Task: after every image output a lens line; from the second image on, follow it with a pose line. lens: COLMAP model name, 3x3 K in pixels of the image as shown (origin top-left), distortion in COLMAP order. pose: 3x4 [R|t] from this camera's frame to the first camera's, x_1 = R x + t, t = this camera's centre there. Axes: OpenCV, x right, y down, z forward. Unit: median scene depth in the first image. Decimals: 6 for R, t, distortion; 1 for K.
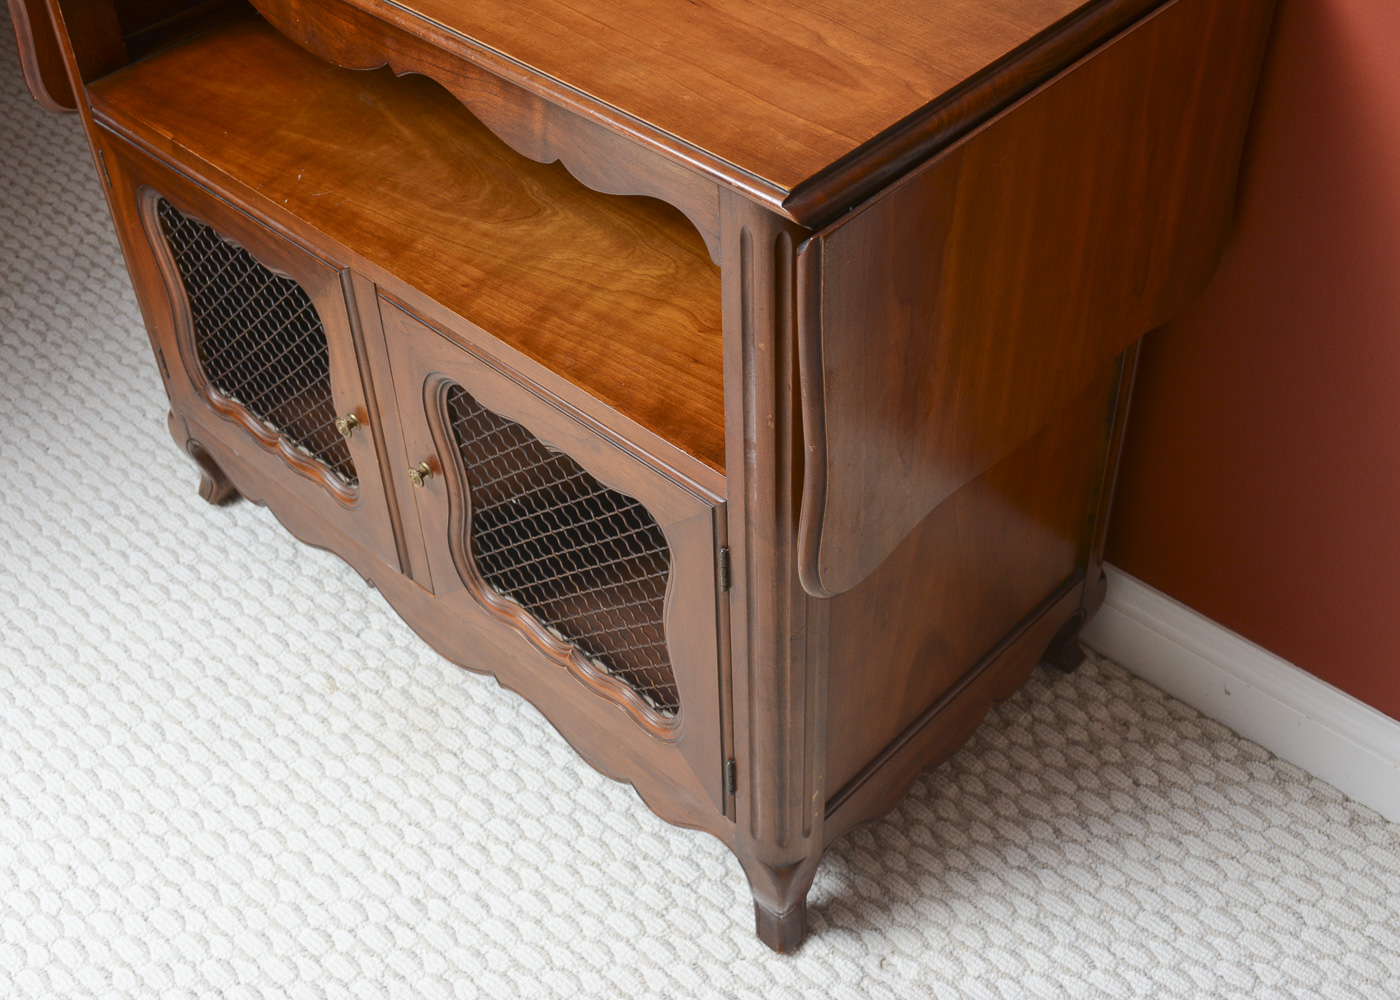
lens RADIAL K [[1719.7, 0, 701.9], [0, 1719.7, 501.4], [0, 0, 1]] dist [-0.053225, 0.000000]
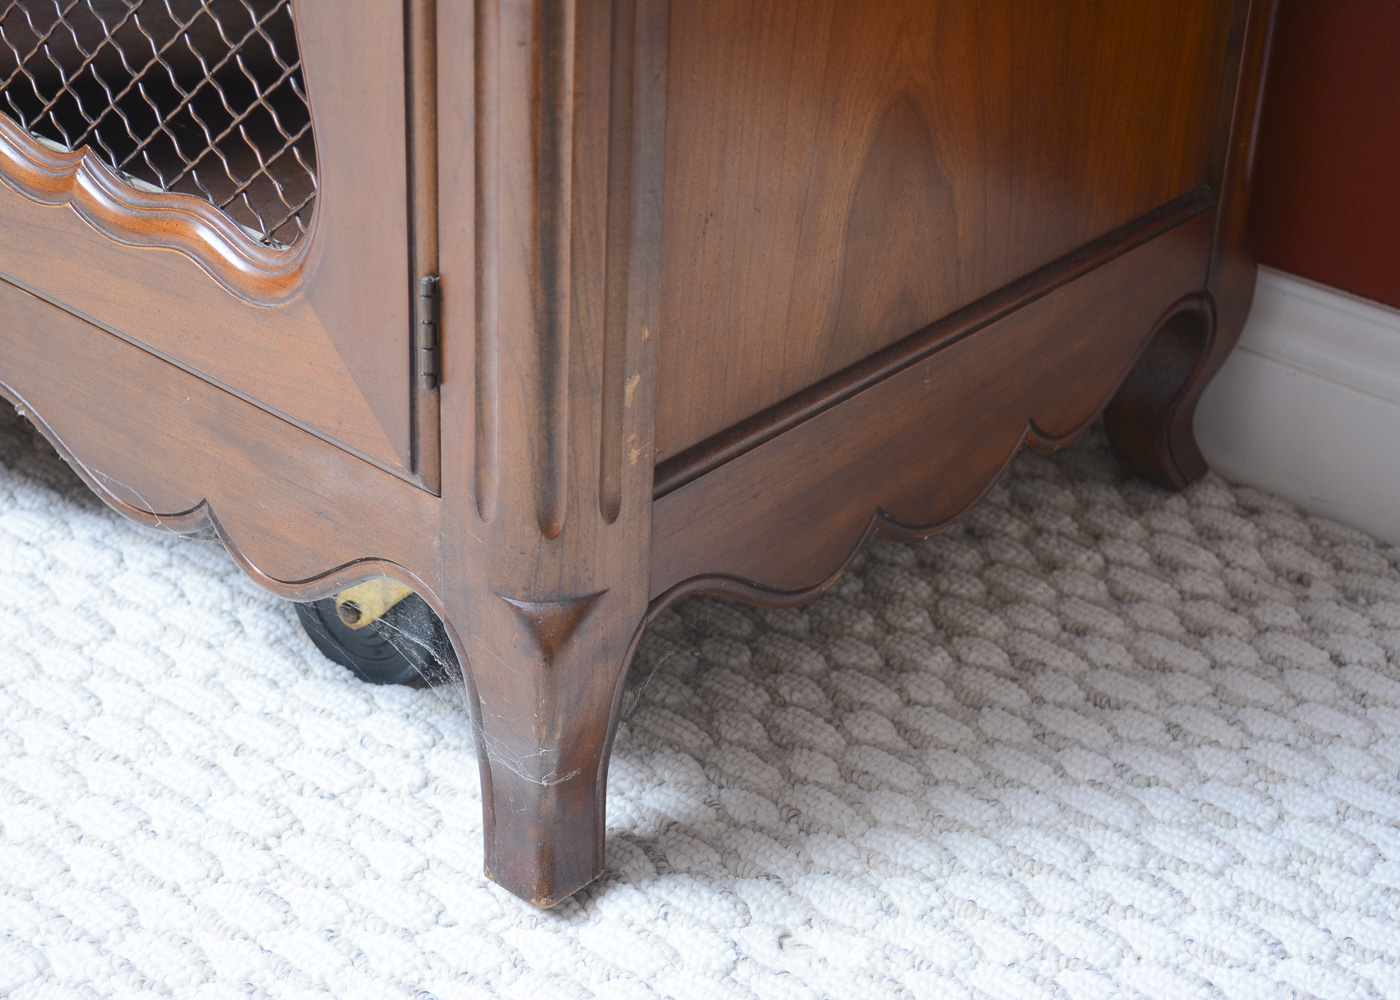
lens RADIAL K [[2571.4, 0, 699.6], [0, 2571.4, 498.9], [0, 0, 1]] dist [0.004527, 0.000000]
pose [[0.996509, 0.041295, 0.072564, 0.034939], [-0.022098, 0.968576, -0.247734, 0.321437], [-0.080514, 0.245265, 0.966107, 0.366905]]
